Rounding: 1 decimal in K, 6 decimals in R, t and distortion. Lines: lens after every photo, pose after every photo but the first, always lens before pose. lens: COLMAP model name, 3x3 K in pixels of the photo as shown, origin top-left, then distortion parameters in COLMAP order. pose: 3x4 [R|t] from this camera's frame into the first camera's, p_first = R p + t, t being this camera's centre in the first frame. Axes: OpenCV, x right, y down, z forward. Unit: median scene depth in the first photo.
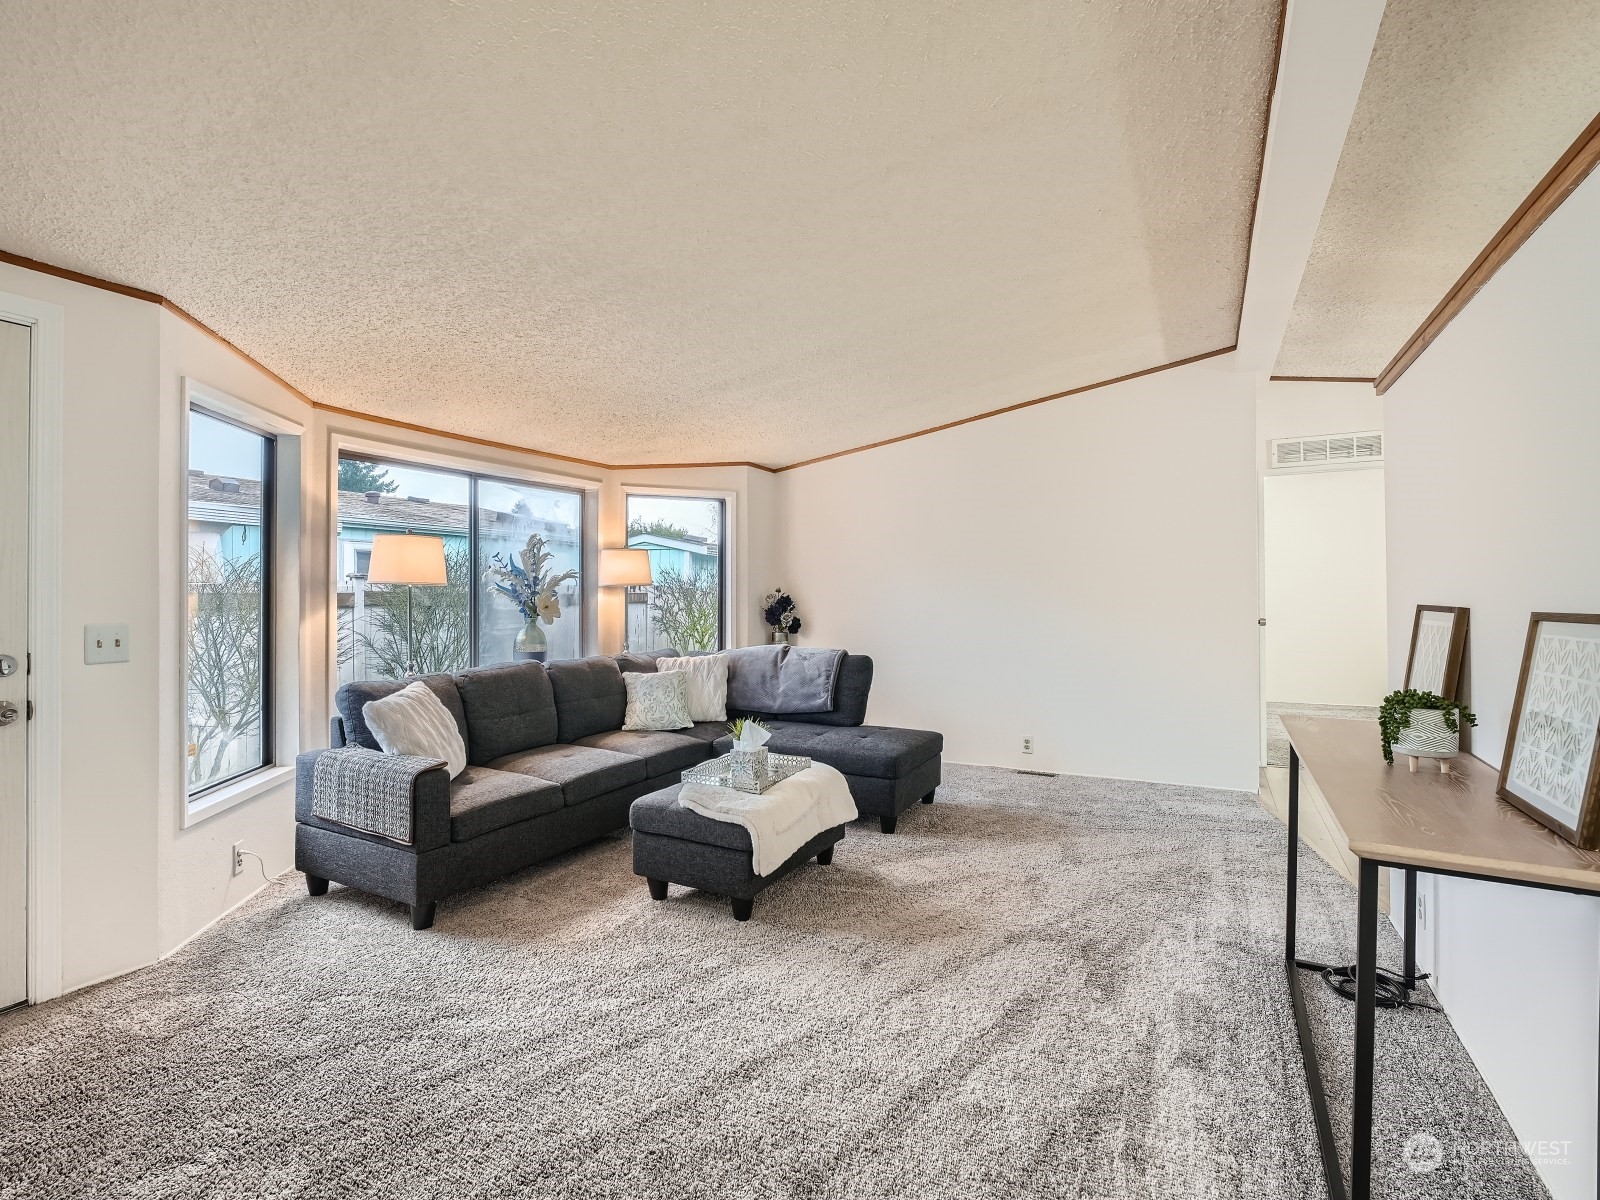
lens RADIAL K [[782.7, 0, 802.6], [0, 782.7, 597.4], [0, 0, 1]] dist [-0.016231, 0.006197]
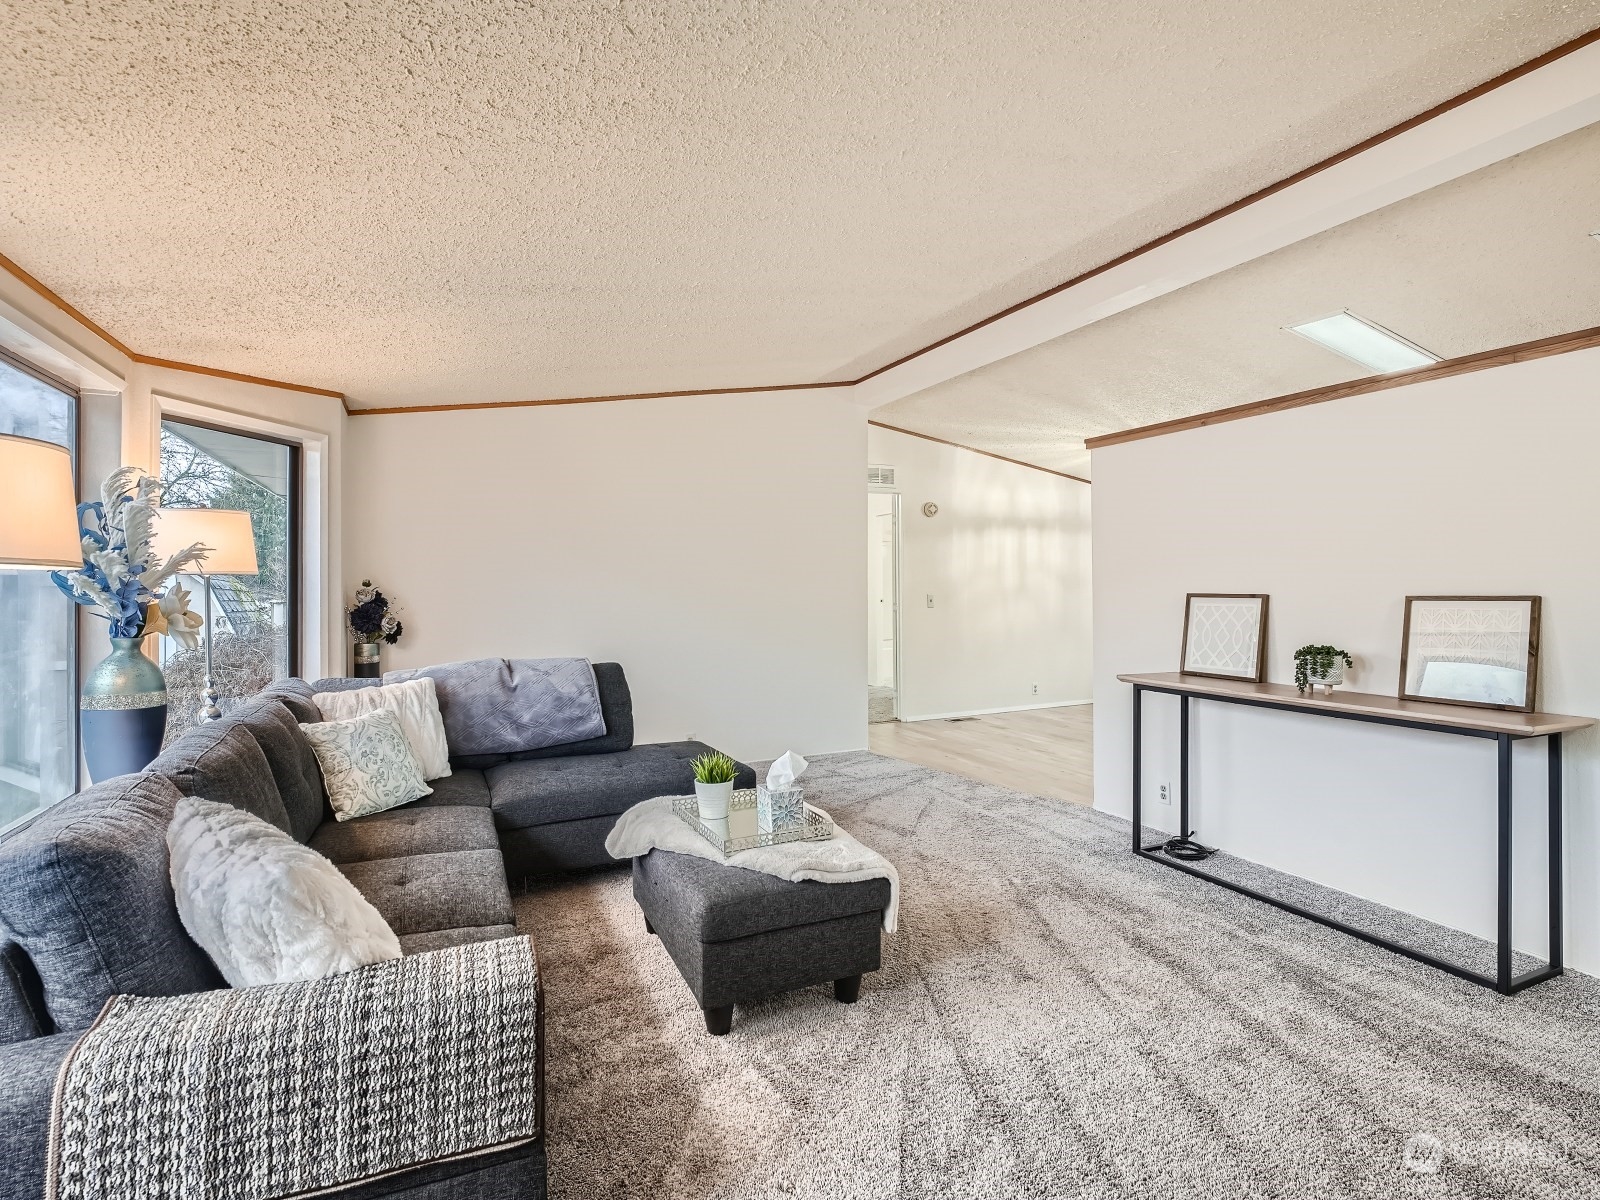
lens RADIAL K [[767.8, 0, 799.6], [0, 767.8, 595.6], [0, 0, 1]] dist [-0.017221, 0.000644]
pose [[0.600874, -0.009542, 0.799287, -0.679924], [0.006370, 0.999954, 0.007148, -0.001750], [-0.799318, 0.000796, 0.600907, 0.544019]]
